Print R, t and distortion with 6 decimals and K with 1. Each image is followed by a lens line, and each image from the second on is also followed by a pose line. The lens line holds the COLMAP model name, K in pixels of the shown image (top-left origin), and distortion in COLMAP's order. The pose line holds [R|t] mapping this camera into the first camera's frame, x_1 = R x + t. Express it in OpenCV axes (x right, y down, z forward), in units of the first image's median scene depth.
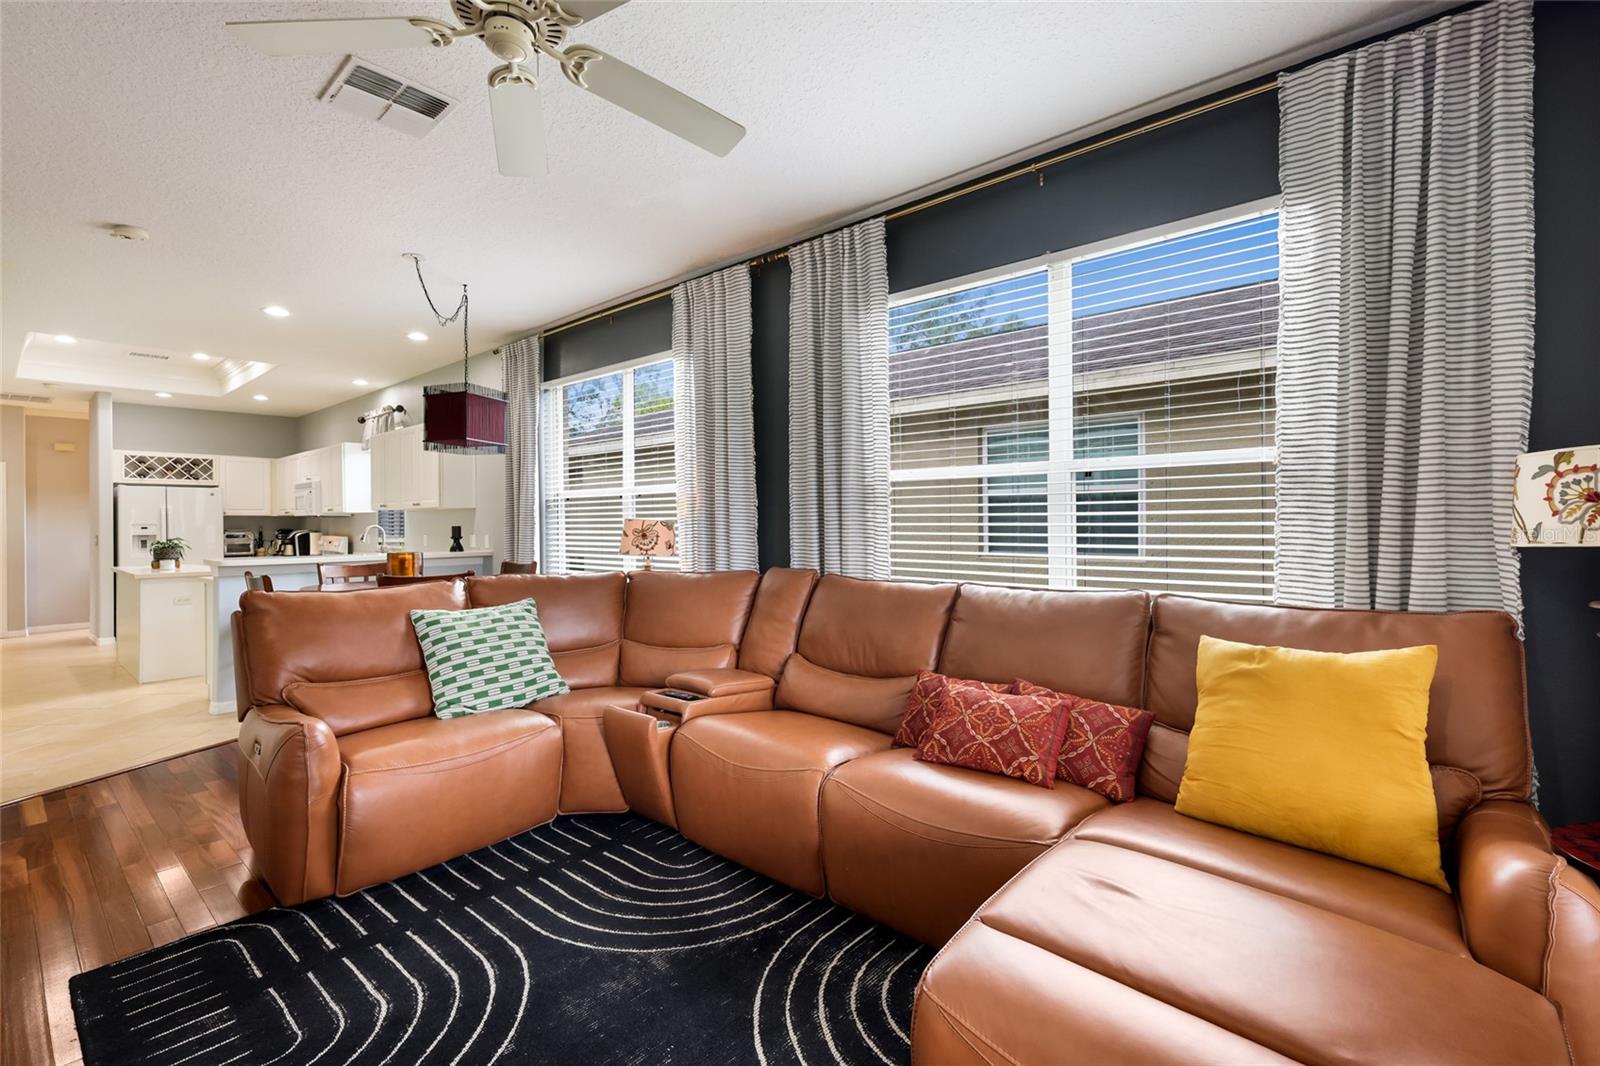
lens RADIAL K [[707.5, 0, 804.7], [0, 707.5, 523.1], [0, 0, 1]] dist [0.004738, 0.000278]
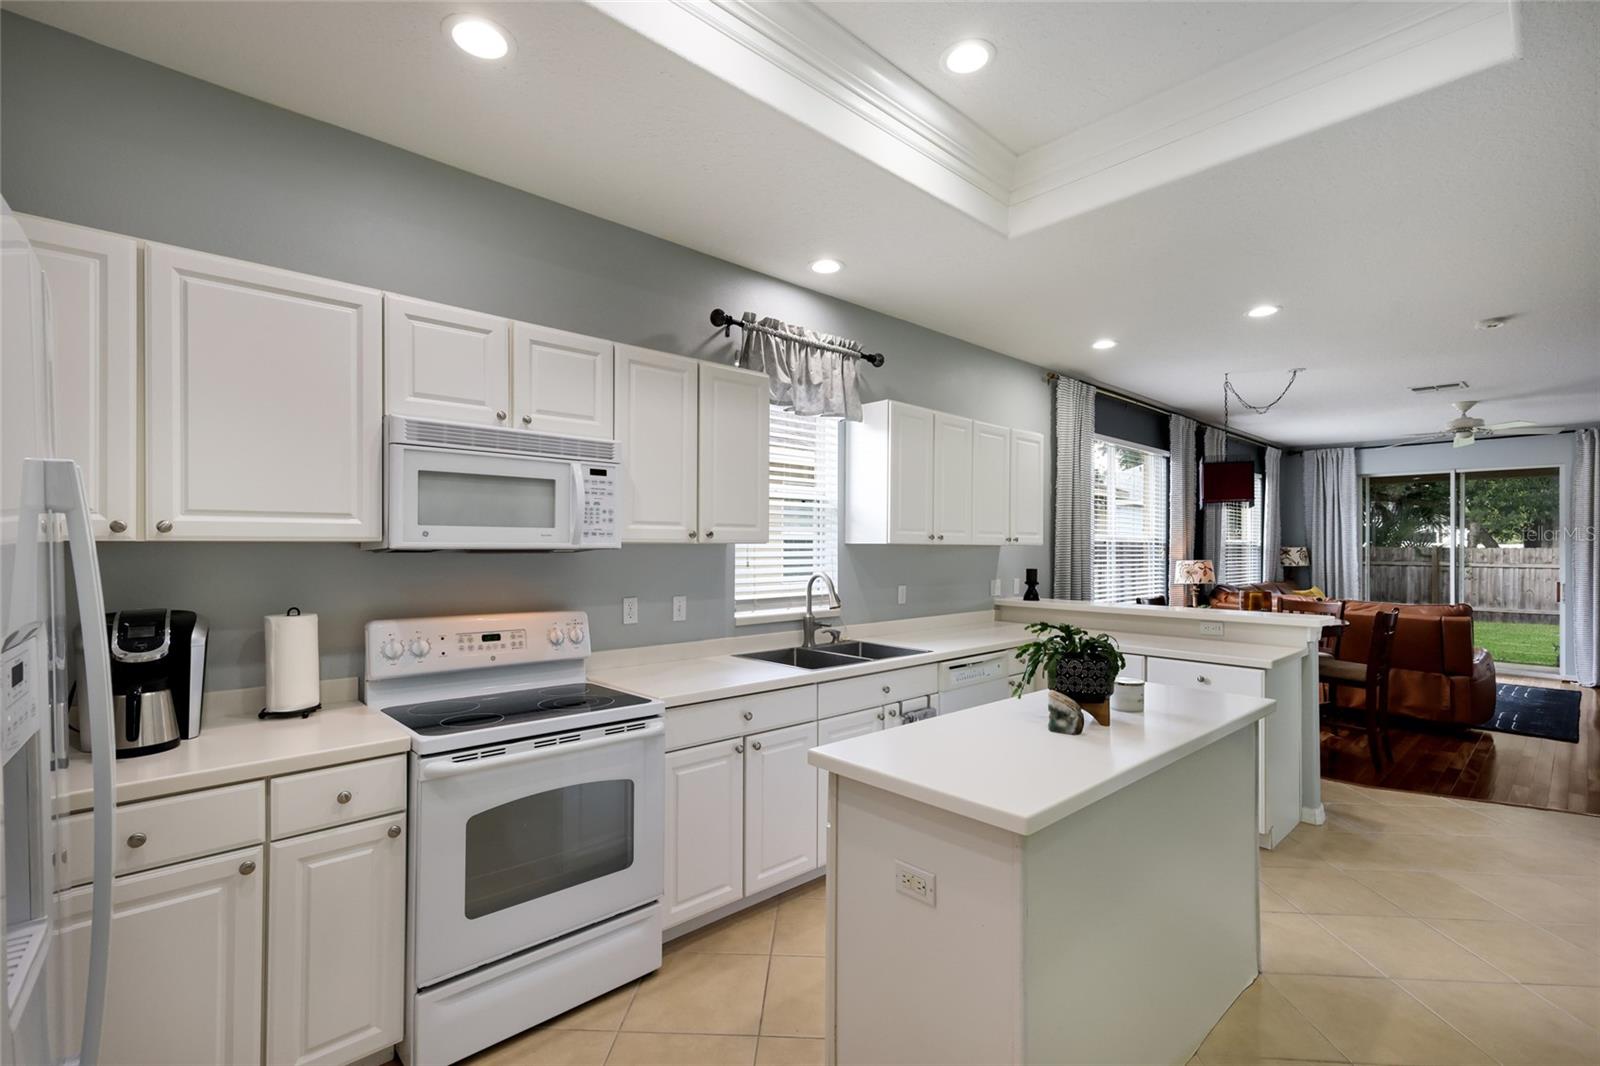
lens RADIAL K [[708.6, 0, 796.6], [0, 708.6, 542.6], [0, 0, 1]] dist [0.010939, 0.000272]
pose [[0.122286, 0.016629, 0.992356, -1.323884], [-0.003508, 0.999861, -0.016322, -0.011366], [-0.992489, -0.001485, 0.122327, 1.167566]]
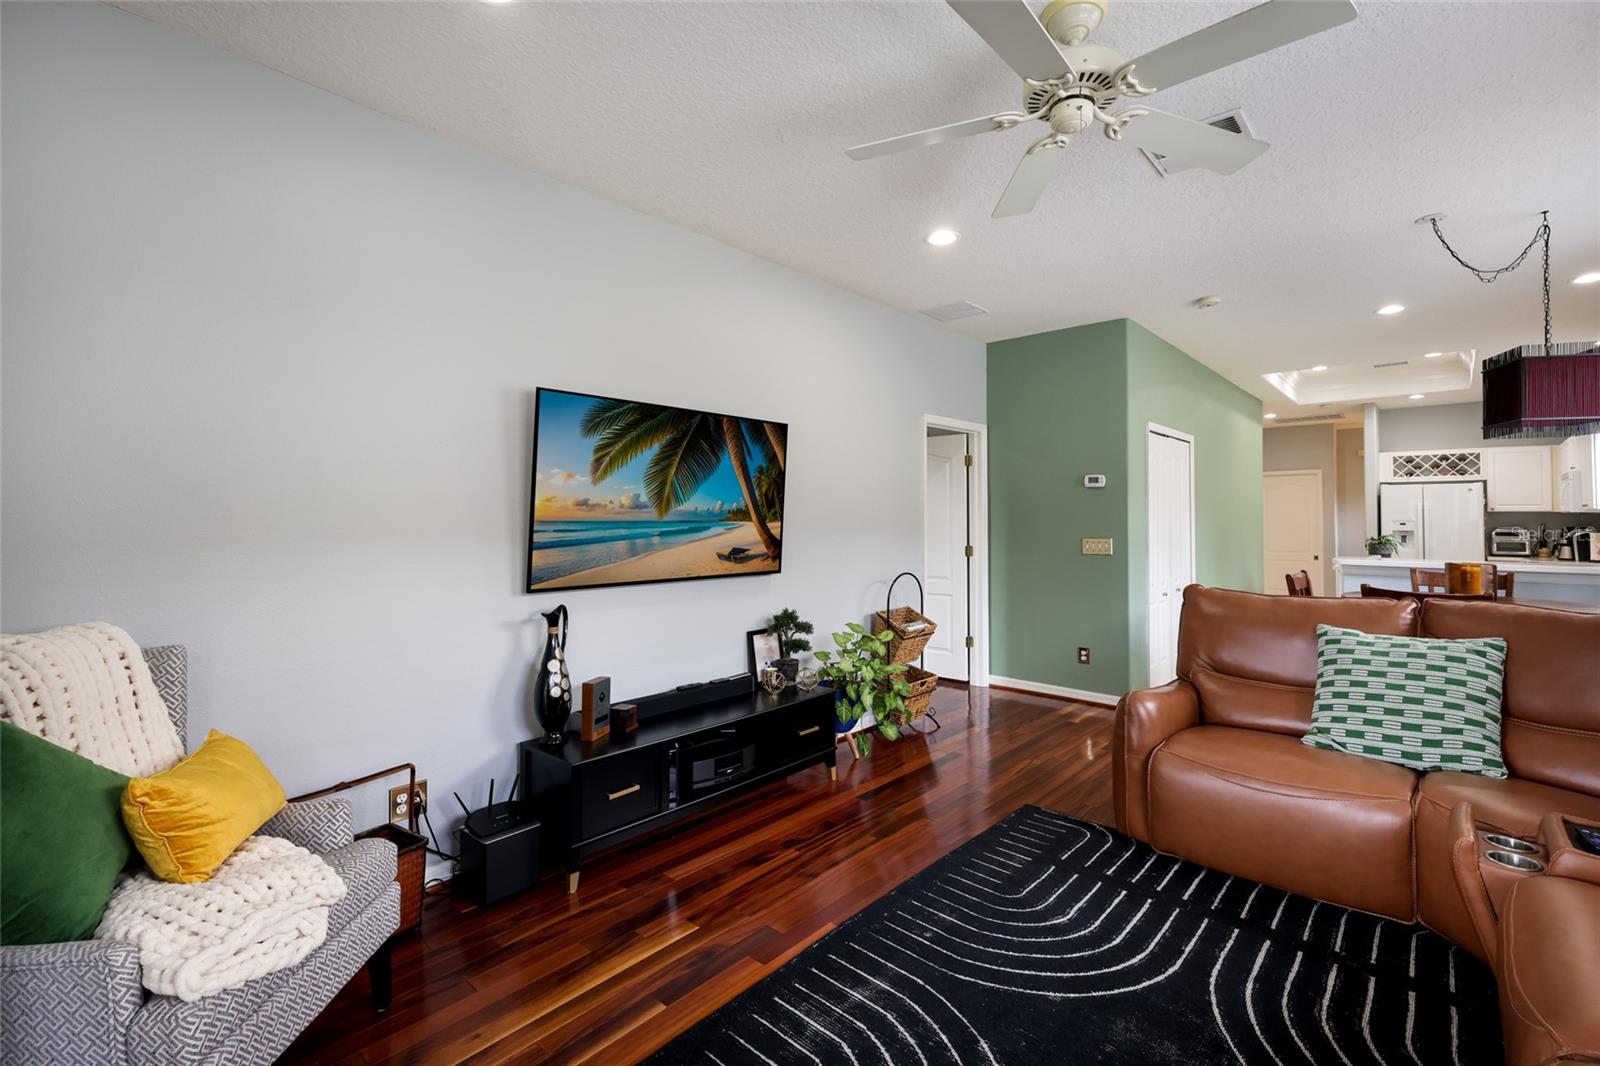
lens RADIAL K [[711.3, 0, 810.2], [0, 711.3, 500.4], [0, 0, 1]] dist [0.007860, -0.000187]
pose [[-0.022214, -0.015323, -0.999636, 0.214924], [-0.001972, 0.999881, -0.015283, -0.013511], [0.999751, 0.001632, -0.022241, 0.176776]]
